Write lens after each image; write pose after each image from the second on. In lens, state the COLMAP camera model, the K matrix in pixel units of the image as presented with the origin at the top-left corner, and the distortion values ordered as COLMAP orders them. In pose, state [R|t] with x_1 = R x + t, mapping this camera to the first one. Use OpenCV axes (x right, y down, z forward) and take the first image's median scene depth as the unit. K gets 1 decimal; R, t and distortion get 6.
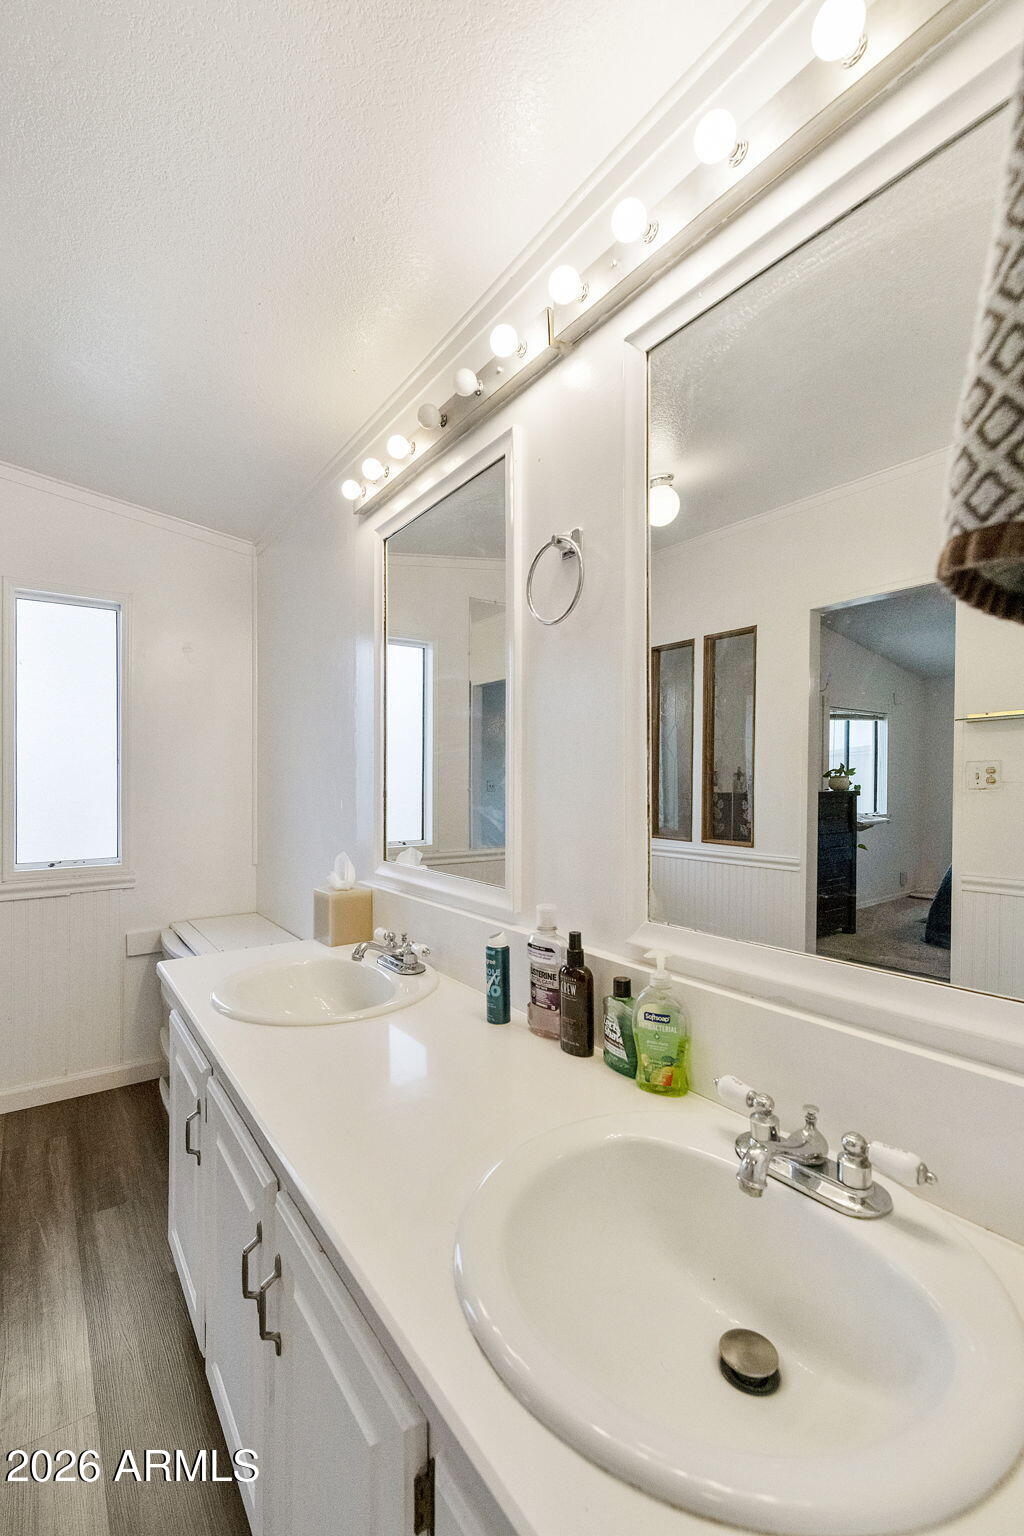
lens RADIAL K [[670.9, 0, 491.2], [0, 670.9, 771.4], [0, 0, 1]] dist [0.000738, -0.000151]
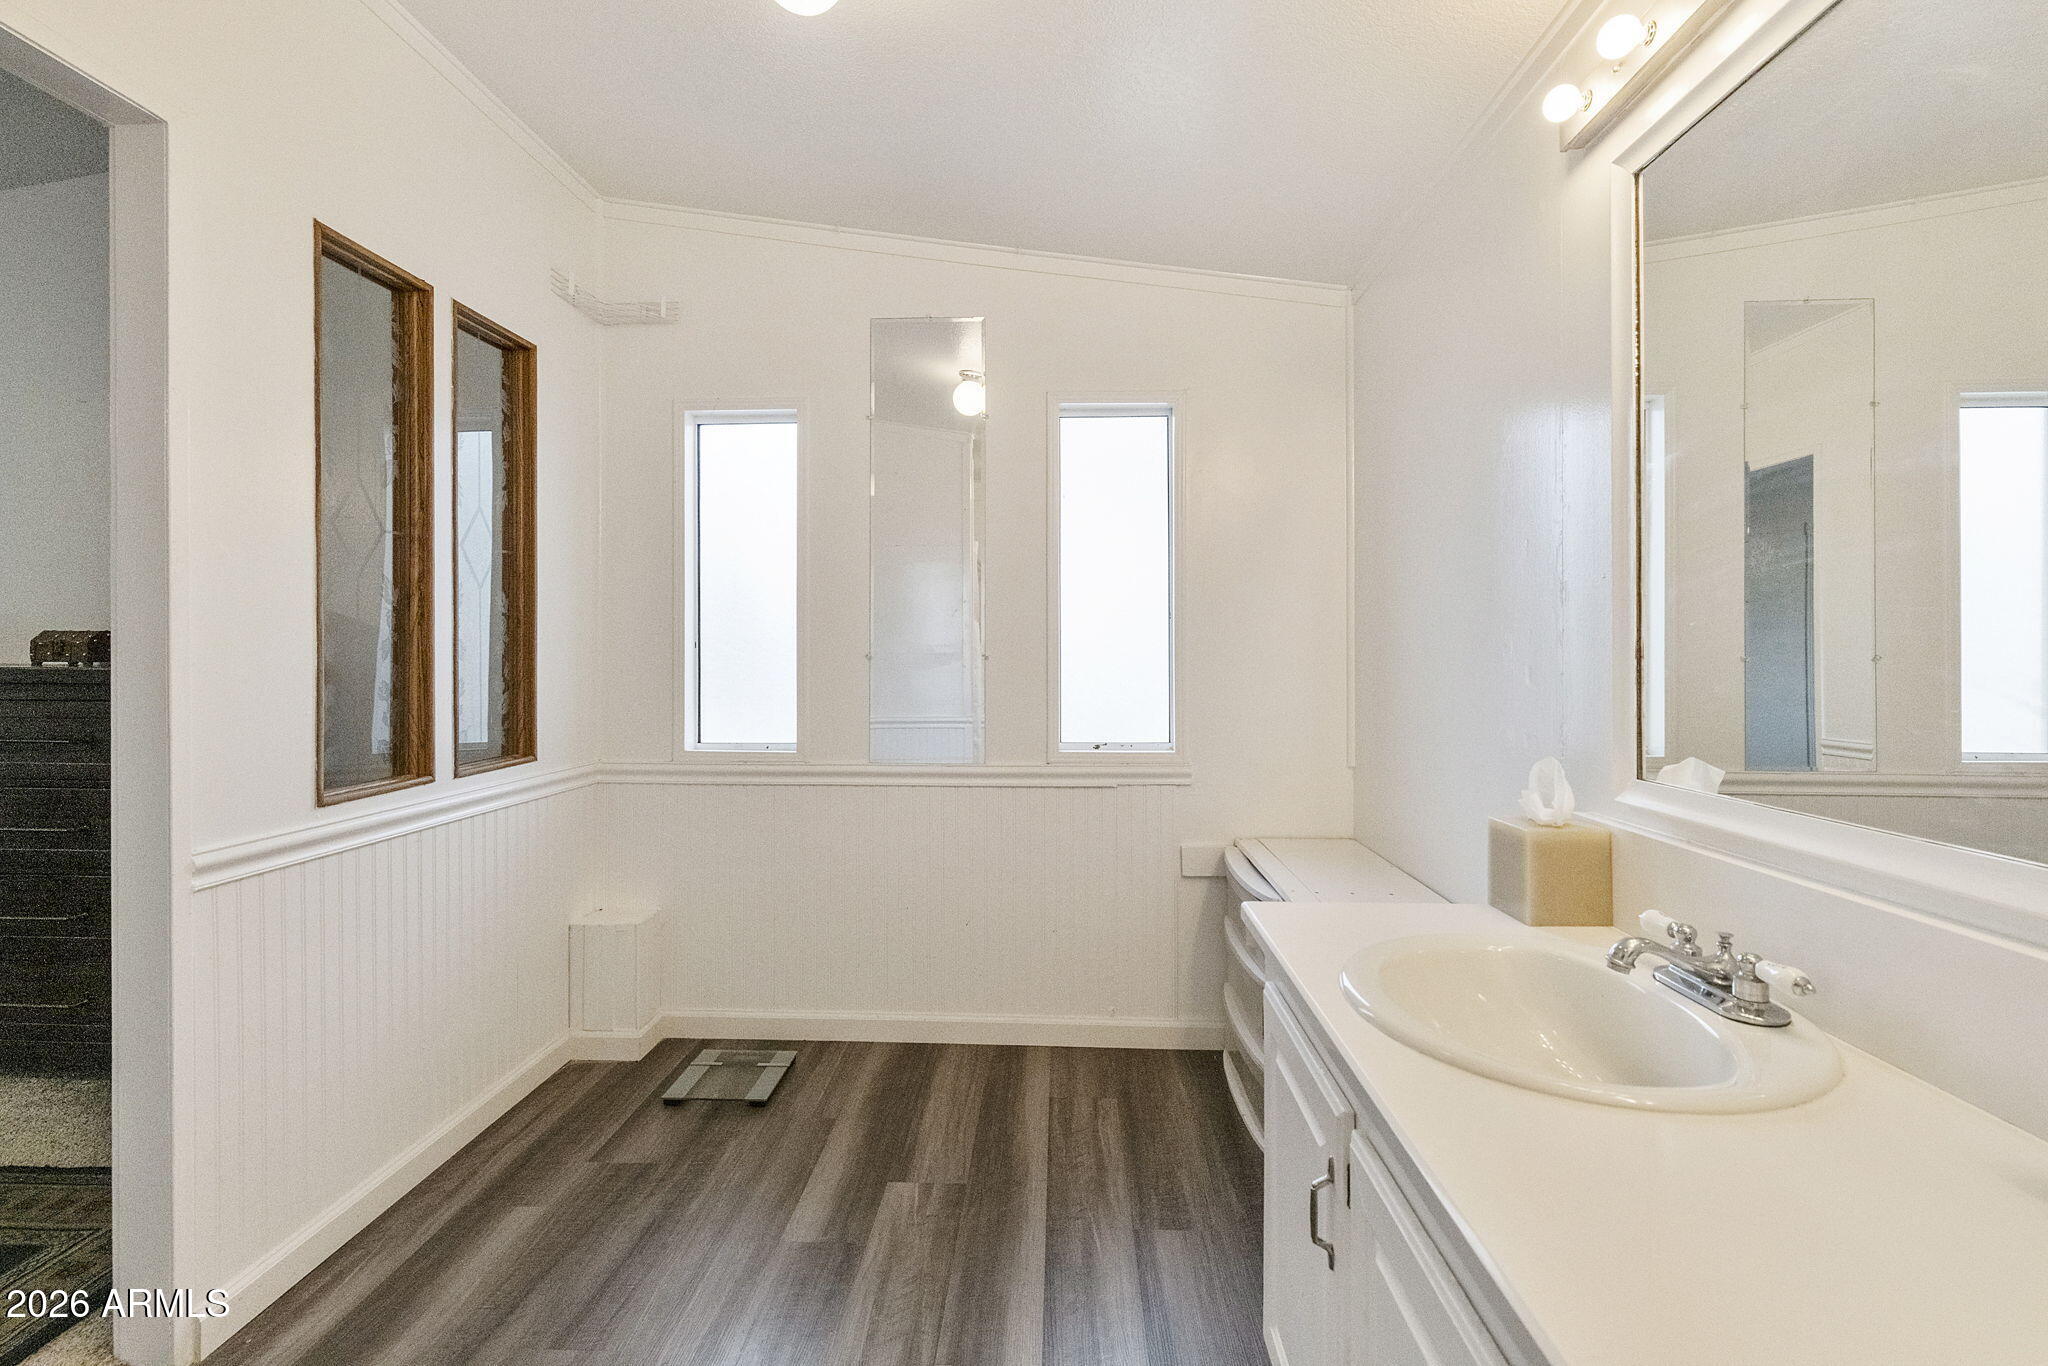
lens RADIAL K [[894.5, 0, 1021.8], [0, 894.5, 648.2], [0, 0, 1]] dist [0.000738, -0.000151]
pose [[0.797234, -0.000442, -0.603670, -0.118493], [0.004109, 0.999981, 0.004695, 0.023803], [0.603656, -0.006223, 0.797221, 0.141807]]
